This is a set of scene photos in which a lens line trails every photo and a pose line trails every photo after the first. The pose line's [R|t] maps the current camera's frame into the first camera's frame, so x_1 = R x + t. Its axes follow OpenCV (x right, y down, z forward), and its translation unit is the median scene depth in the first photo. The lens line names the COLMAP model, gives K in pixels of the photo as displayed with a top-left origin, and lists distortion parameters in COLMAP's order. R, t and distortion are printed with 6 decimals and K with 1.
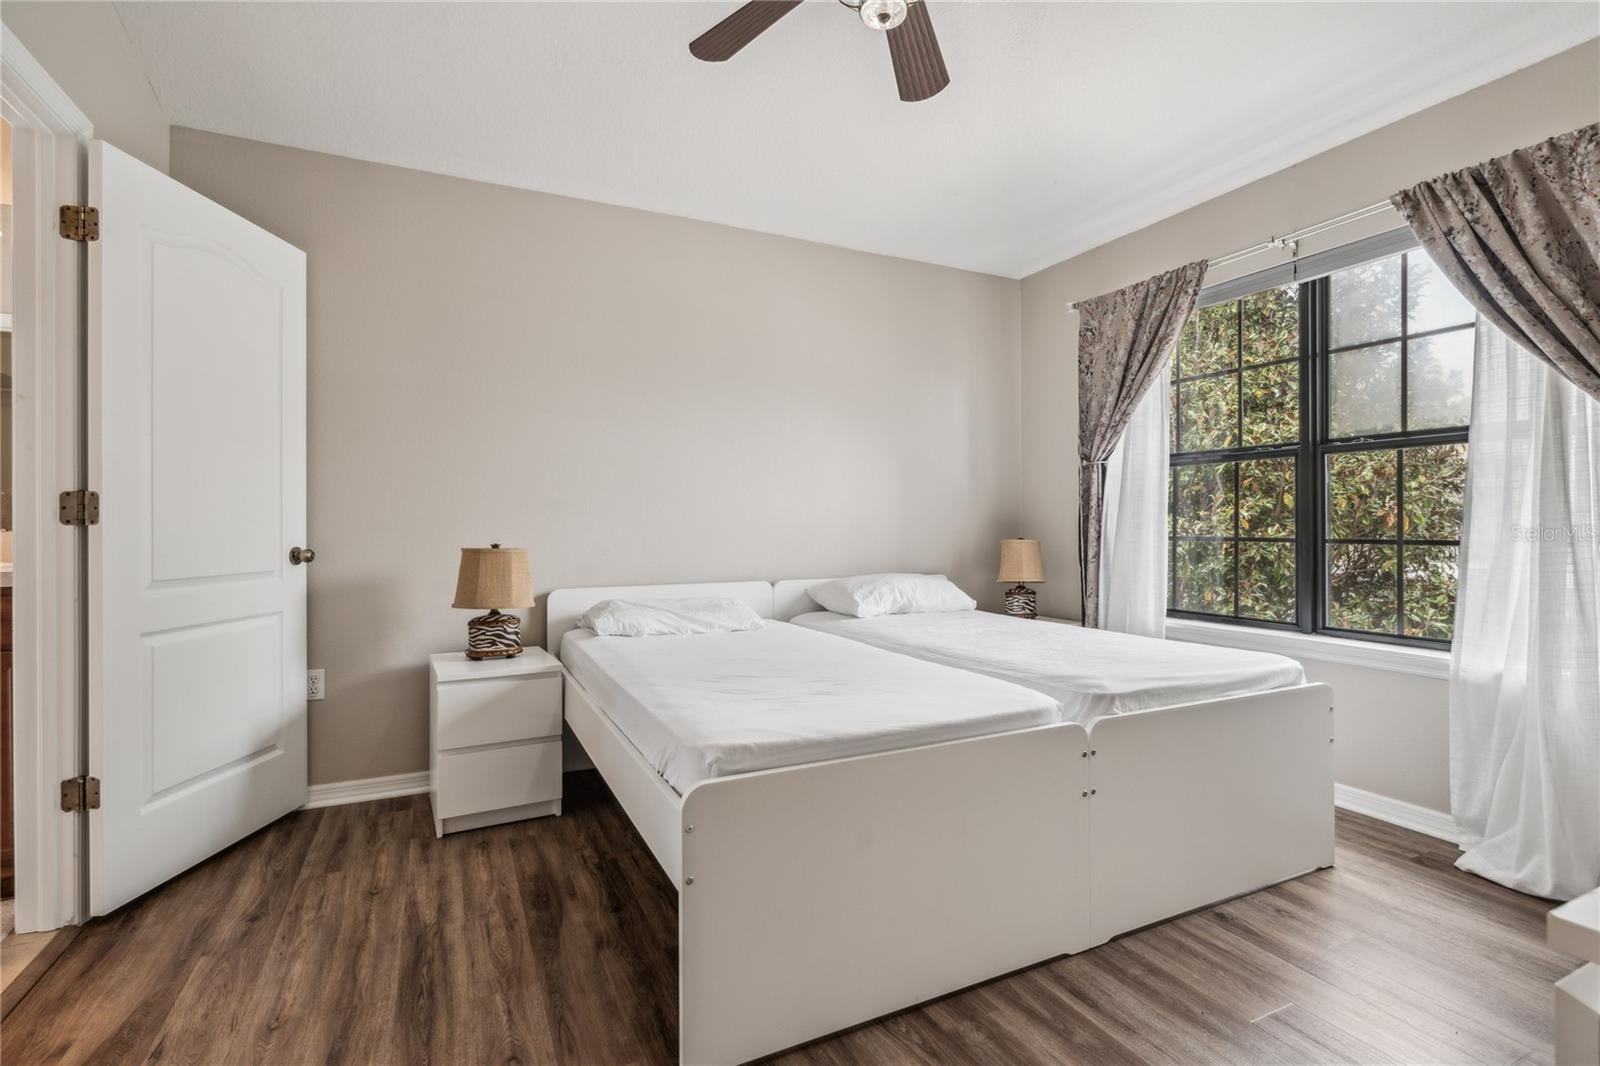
lens RADIAL K [[744.9, 0, 800.0], [0, 744.9, 533.0], [0, 0, 1]] dist [-0.002275, -0.000872]
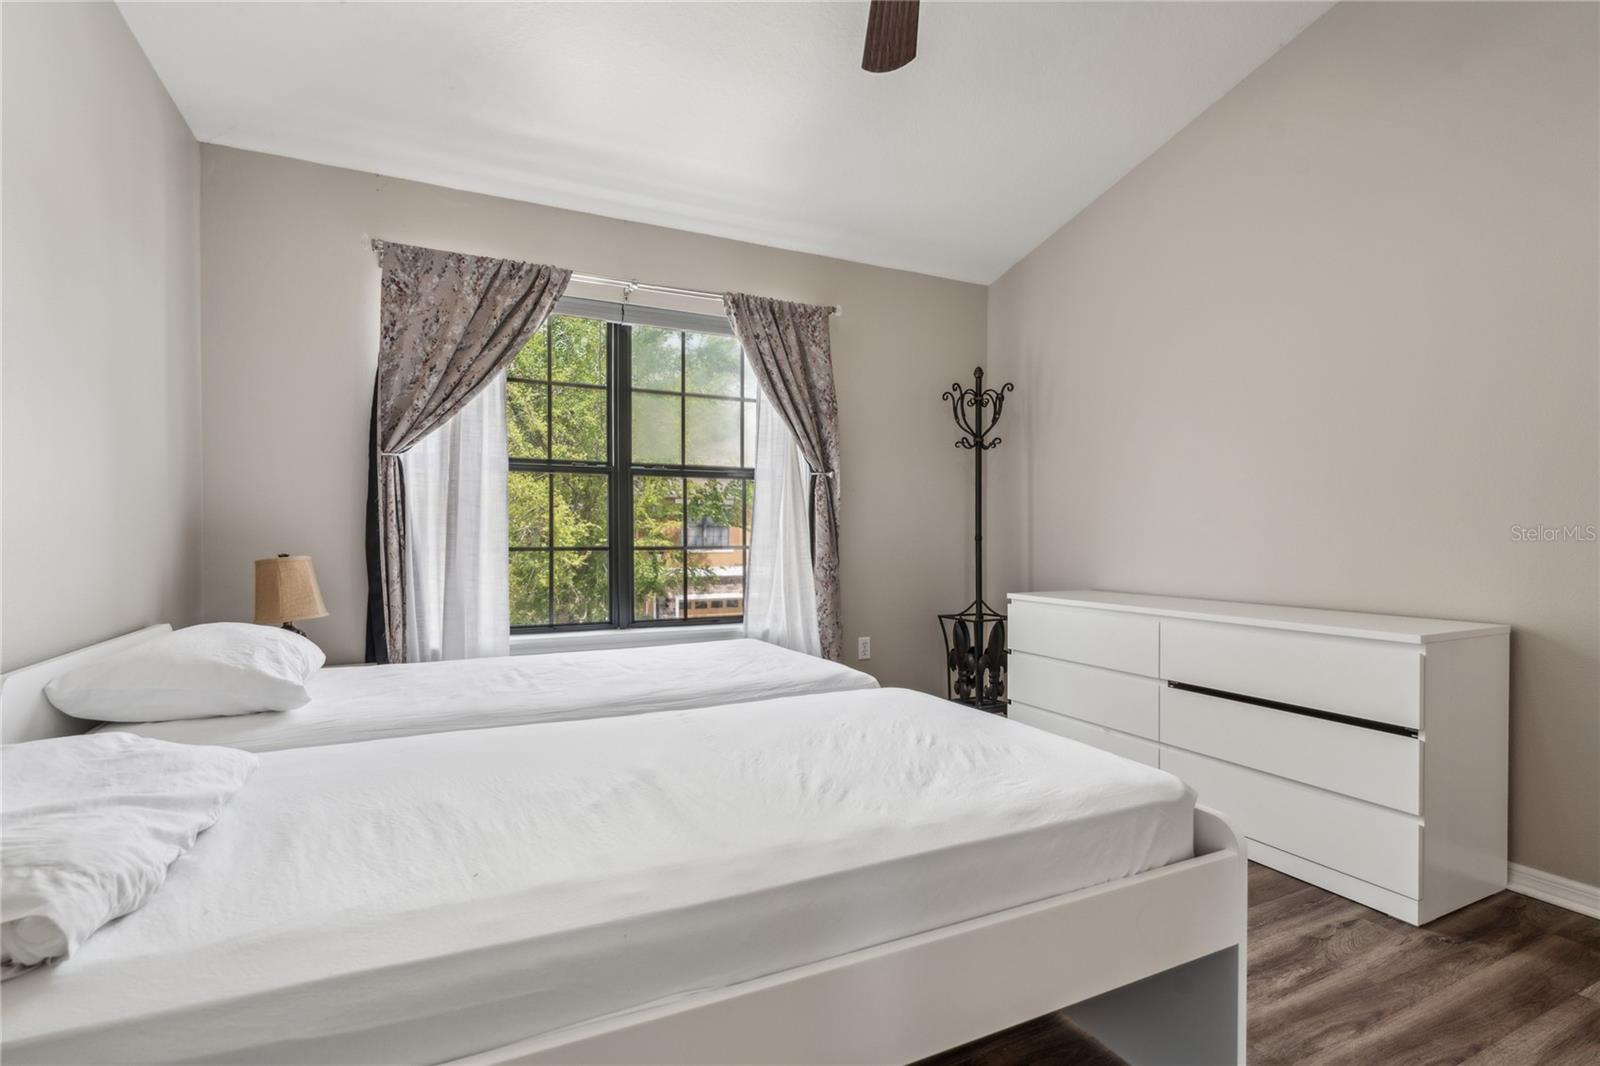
lens RADIAL K [[763.1, 0, 800.0], [0, 763.1, 533.0], [0, 0, 1]] dist [0.000924, -0.000130]
pose [[0.003937, 0.005513, 0.999977, -0.491651], [0.007364, 0.999958, -0.005542, -0.005747], [-0.999965, 0.007385, 0.003897, 0.707208]]
